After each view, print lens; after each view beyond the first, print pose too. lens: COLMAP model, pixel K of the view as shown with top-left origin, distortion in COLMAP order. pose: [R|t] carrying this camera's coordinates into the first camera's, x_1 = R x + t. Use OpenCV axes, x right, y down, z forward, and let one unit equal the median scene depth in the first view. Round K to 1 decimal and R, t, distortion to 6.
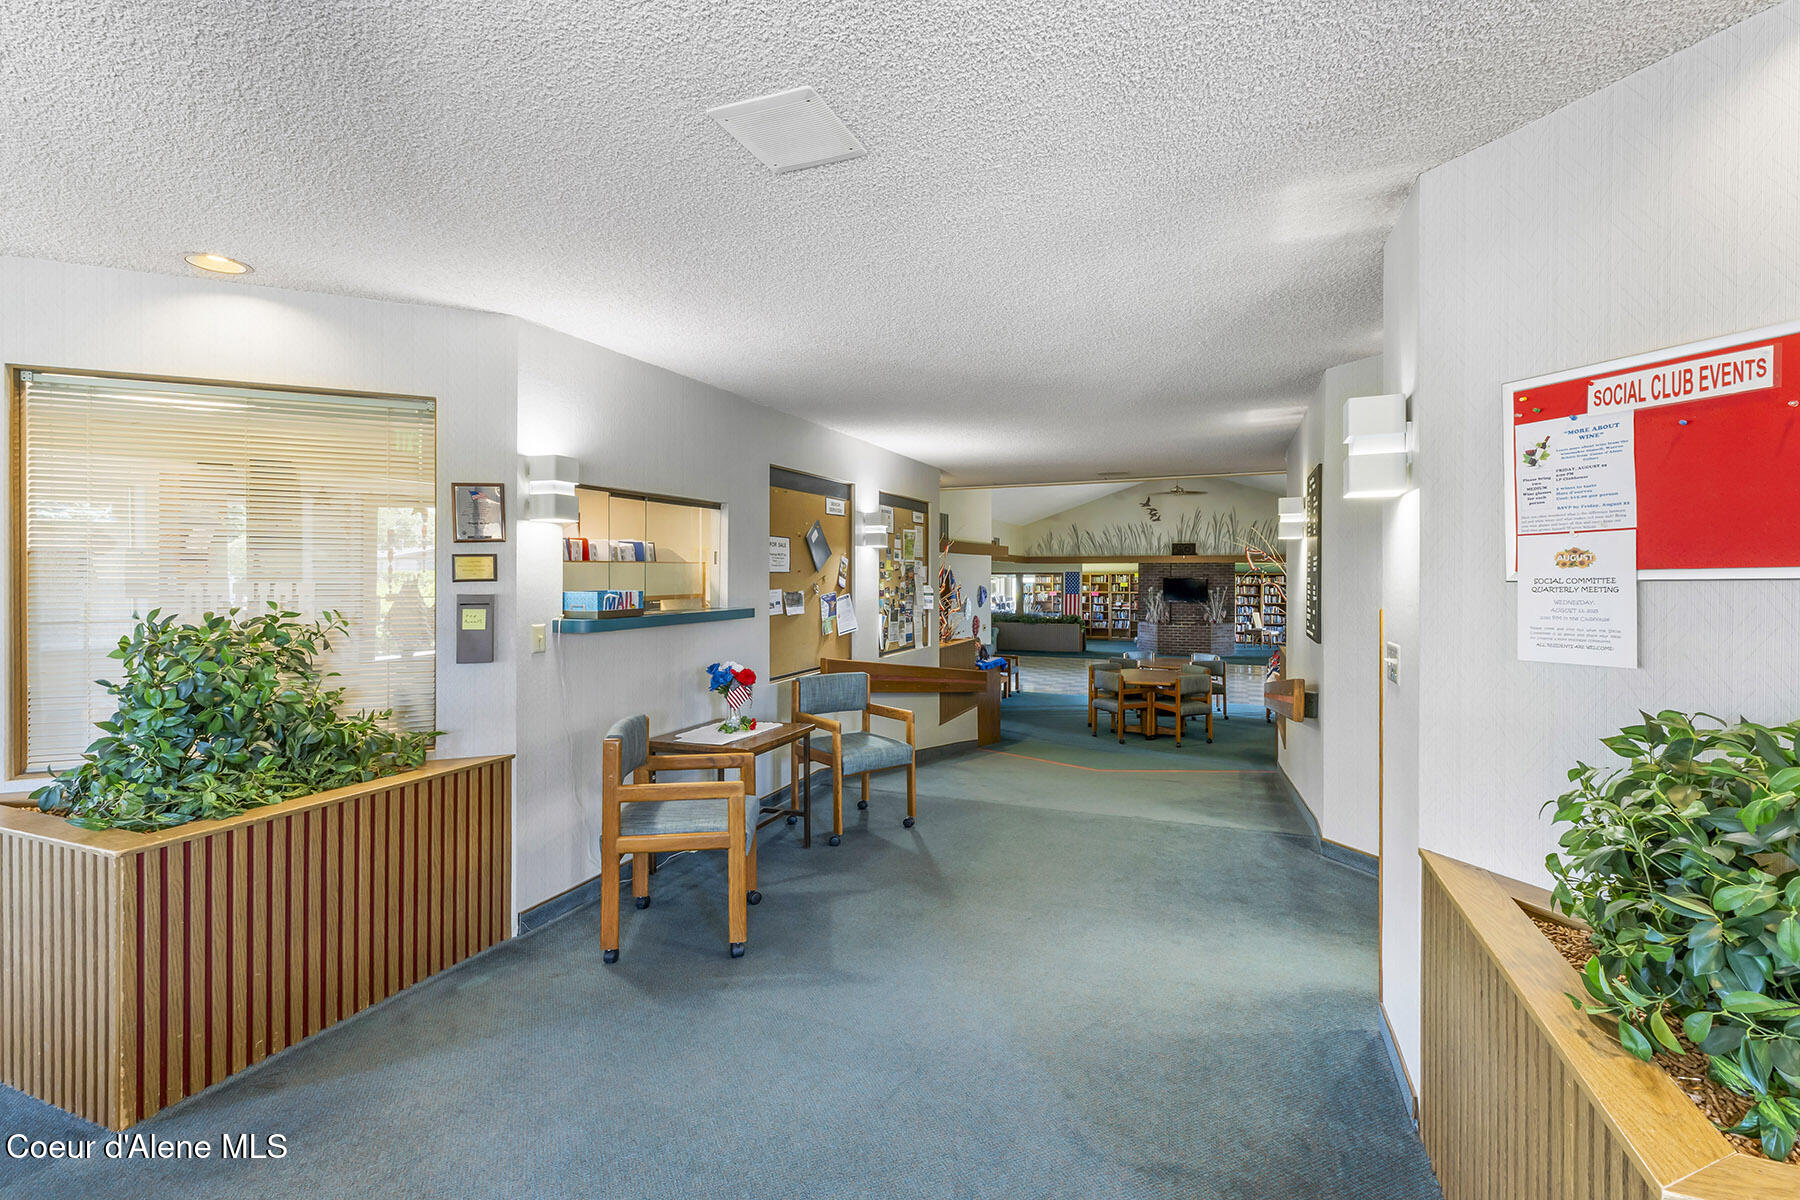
lens RADIAL K [[780.6, 0, 895.7], [0, 780.6, 586.3], [0, 0, 1]] dist [-0.000566, -0.000013]
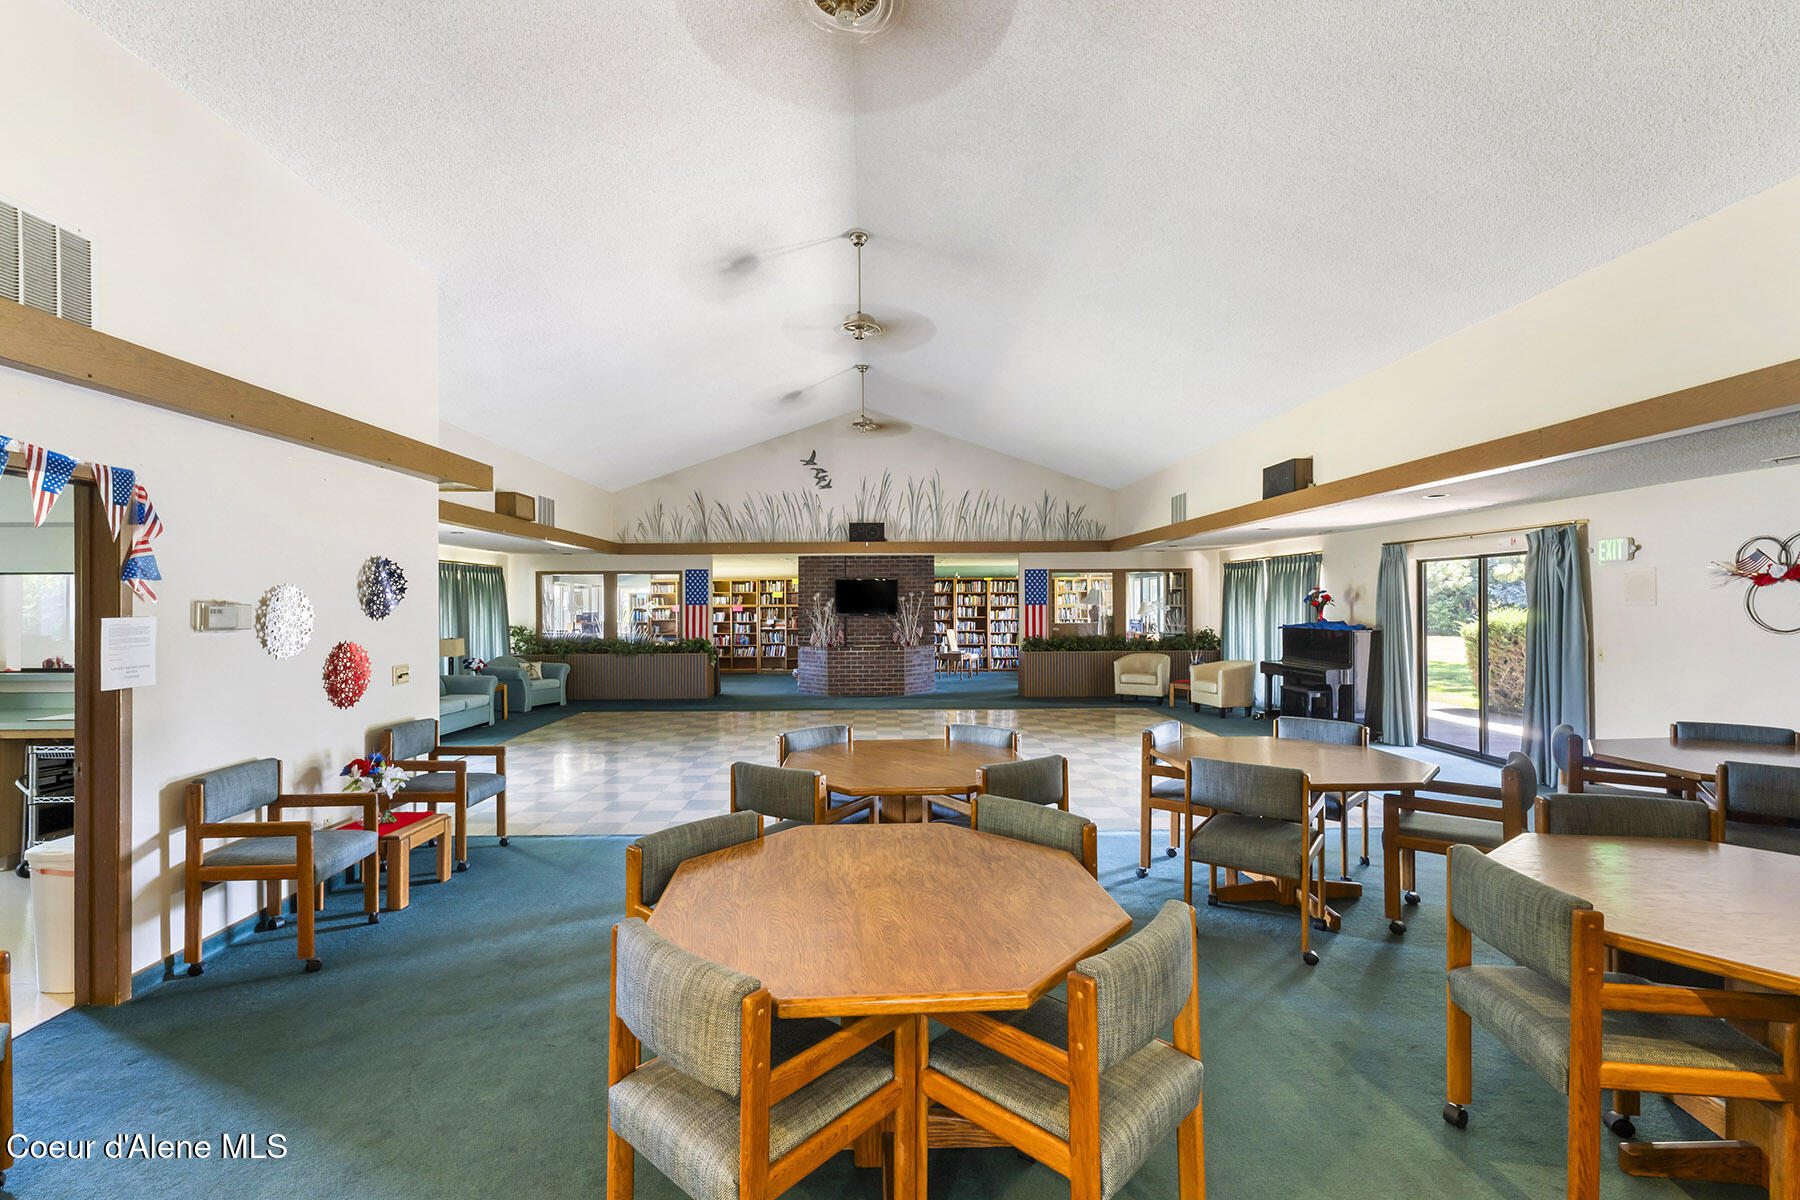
lens RADIAL K [[780.6, 0, 896.1], [0, 780.6, 604.0], [0, 0, 1]] dist [-0.000566, -0.000013]
pose [[0.907177, -0.004562, 0.420723, 0.102951], [0.009749, 0.999901, -0.010178, 0.016158], [-0.420635, 0.013335, 0.907132, 0.349880]]
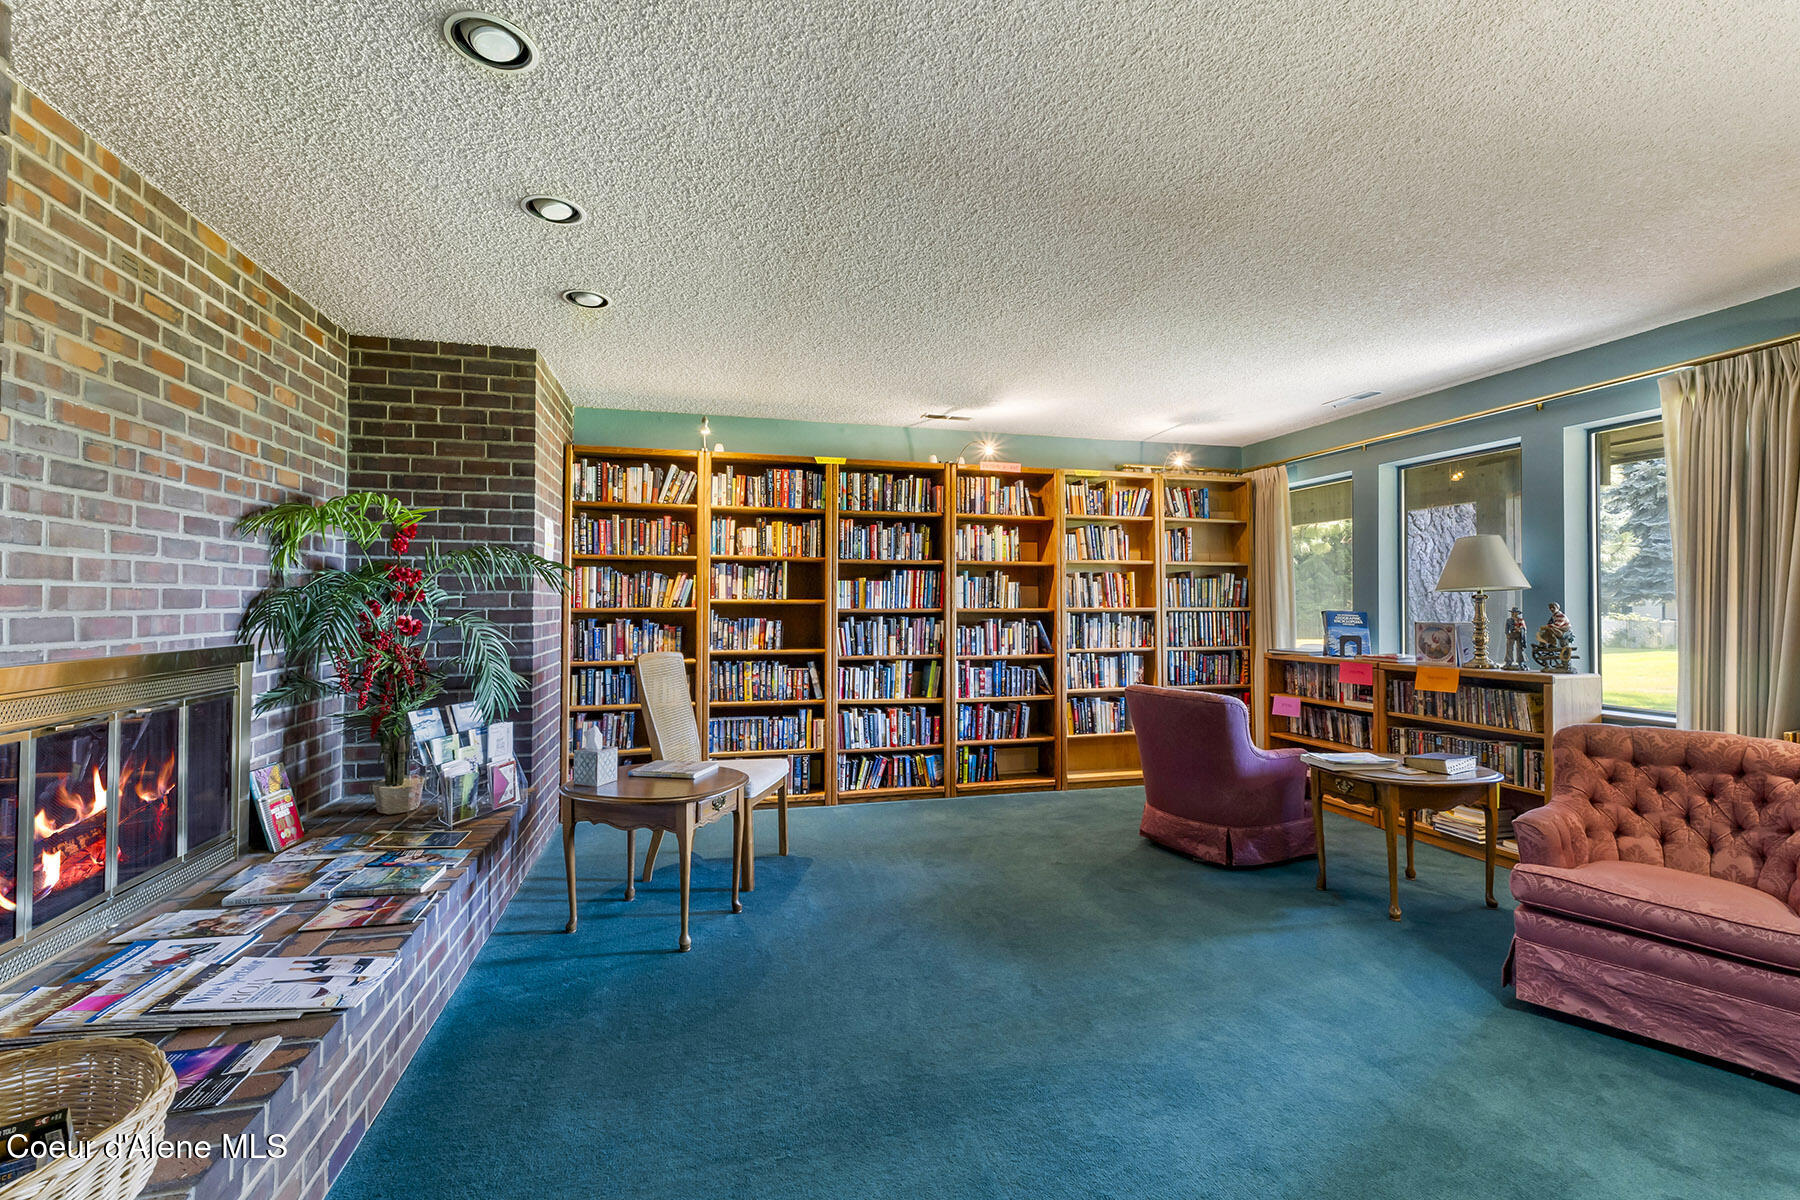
lens RADIAL K [[780.6, 0, 896.1], [0, 780.6, 596.1], [0, 0, 1]] dist [-0.000566, -0.000013]
pose [[0.798133, -0.001611, 0.602479, 0.402524], [0.003921, 0.999989, -0.002521, 0.020979], [-0.602469, 0.004375, 0.798131, 0.840575]]
